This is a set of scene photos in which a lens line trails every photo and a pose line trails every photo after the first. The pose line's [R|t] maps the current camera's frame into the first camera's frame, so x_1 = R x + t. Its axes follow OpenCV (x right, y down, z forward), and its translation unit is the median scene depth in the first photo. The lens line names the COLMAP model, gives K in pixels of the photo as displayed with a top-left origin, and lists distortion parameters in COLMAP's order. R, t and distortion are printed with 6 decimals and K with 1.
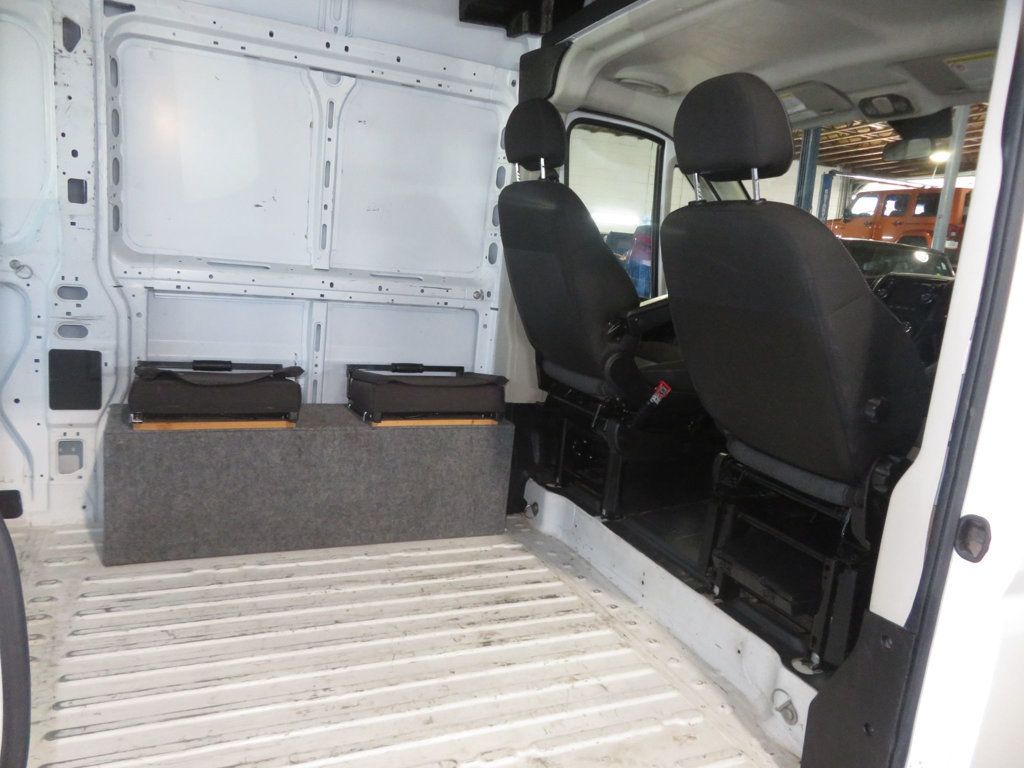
lens RADIAL K [[739.1, 0, 508.4], [0, 739.1, 382.6], [0, 0, 1]] dist [0.011859, 0.004507]
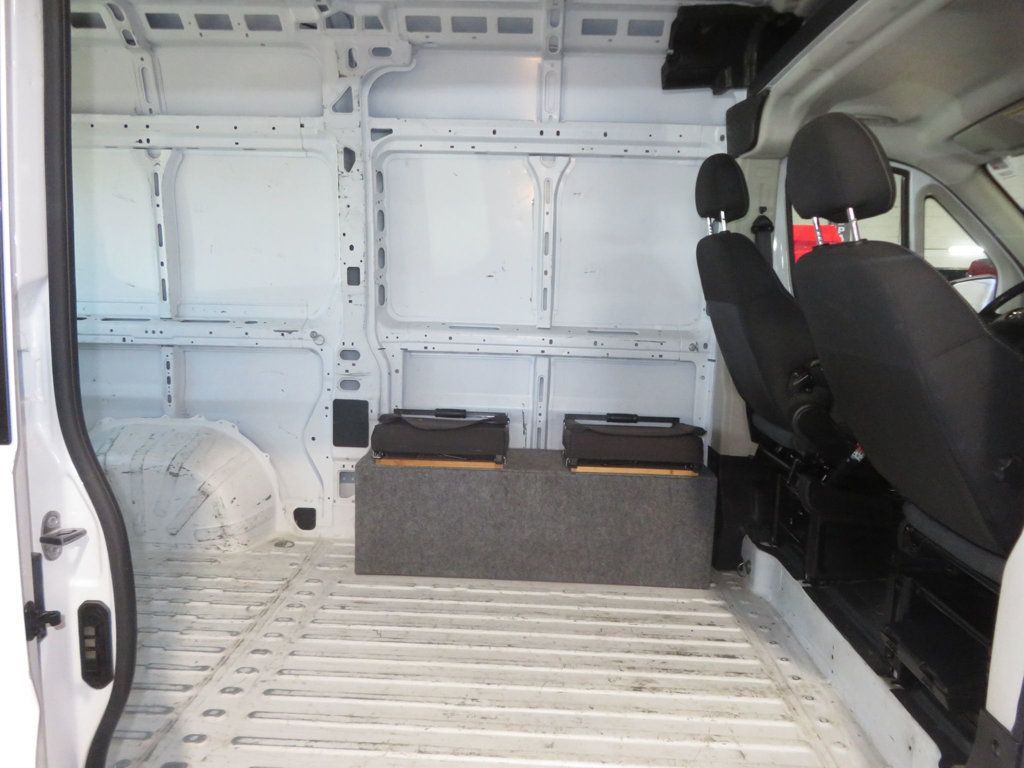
lens RADIAL K [[739.1, 0, 509.8], [0, 739.1, 385.7], [0, 0, 1]] dist [0.011859, 0.004507]
pose [[0.898037, -0.005298, -0.439888, 0.218787], [-0.024023, 0.997845, -0.061063, 0.002706], [0.439264, 0.065404, 0.895974, -0.014010]]
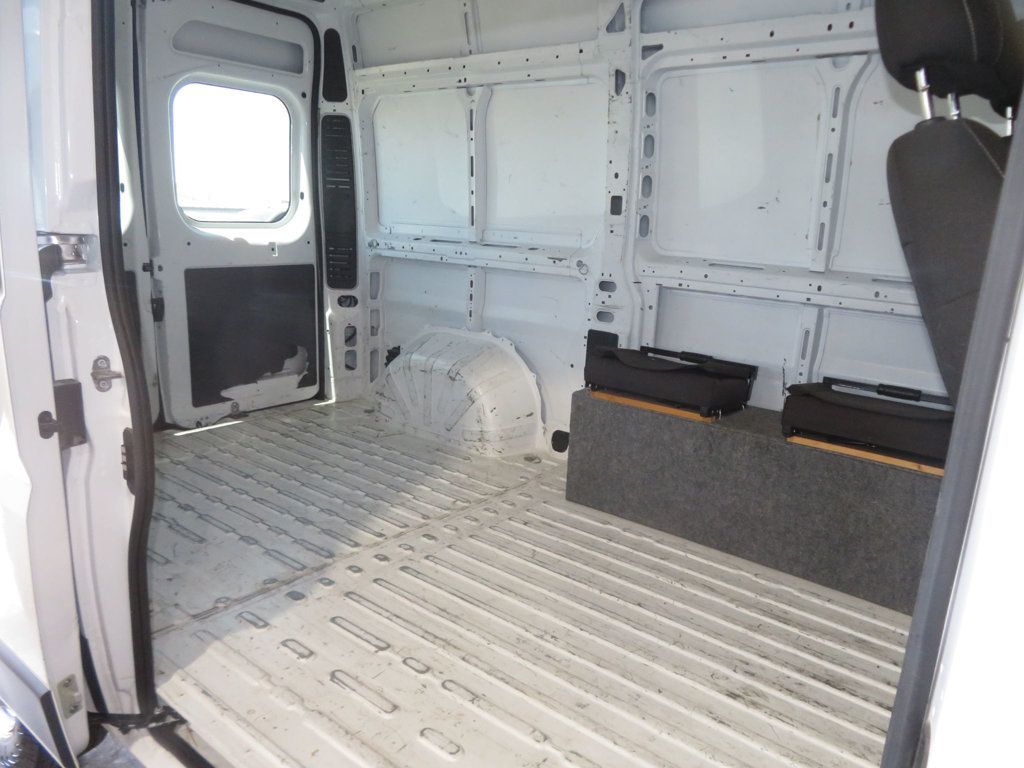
lens RADIAL K [[739.1, 0, 511.5], [0, 739.1, 384.4], [0, 0, 1]] dist [0.011859, 0.004507]
pose [[0.474125, 0.139381, -0.869355, 0.453916], [-0.166855, 0.983722, 0.066719, -0.013658], [0.864503, 0.113423, 0.489663, 0.263115]]
